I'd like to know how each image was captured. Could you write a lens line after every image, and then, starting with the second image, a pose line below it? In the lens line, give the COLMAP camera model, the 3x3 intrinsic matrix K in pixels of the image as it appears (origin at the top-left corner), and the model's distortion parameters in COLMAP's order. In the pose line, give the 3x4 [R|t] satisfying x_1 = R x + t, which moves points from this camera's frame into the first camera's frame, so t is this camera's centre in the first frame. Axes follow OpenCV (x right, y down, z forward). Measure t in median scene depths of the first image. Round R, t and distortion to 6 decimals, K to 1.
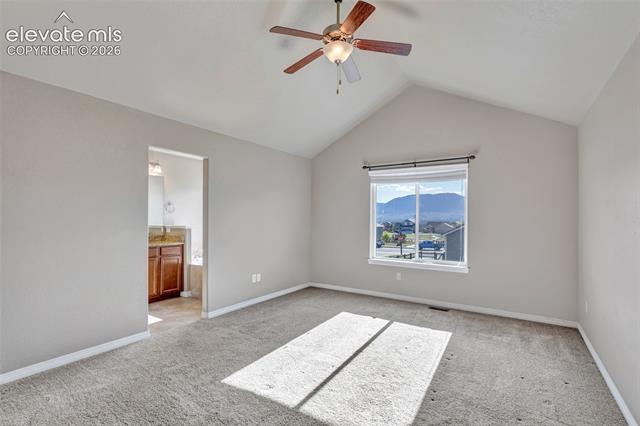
lens RADIAL K [[305.3, 0, 321.8], [0, 305.3, 212.4], [0, 0, 1]] dist [0.003187, 0.000191]
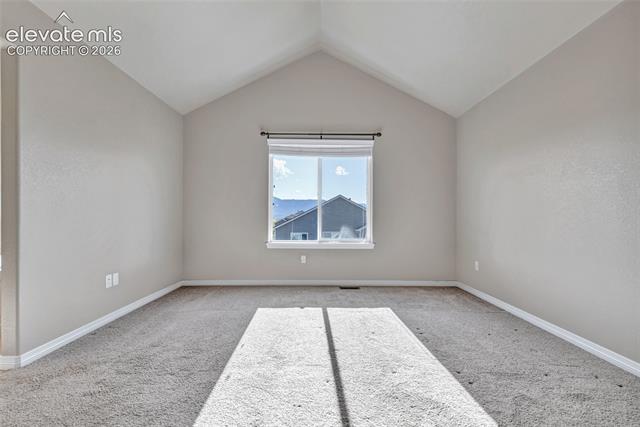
lens RADIAL K [[293.3, 0, 316.1], [0, 293.3, 214.4], [0, 0, 1]] dist [0.007324, 0.001109]
pose [[0.832374, 0.003063, 0.554206, -0.233419], [-0.007174, 0.999960, 0.005248, 0.087410], [-0.554168, -0.008344, 0.832363, 0.317436]]
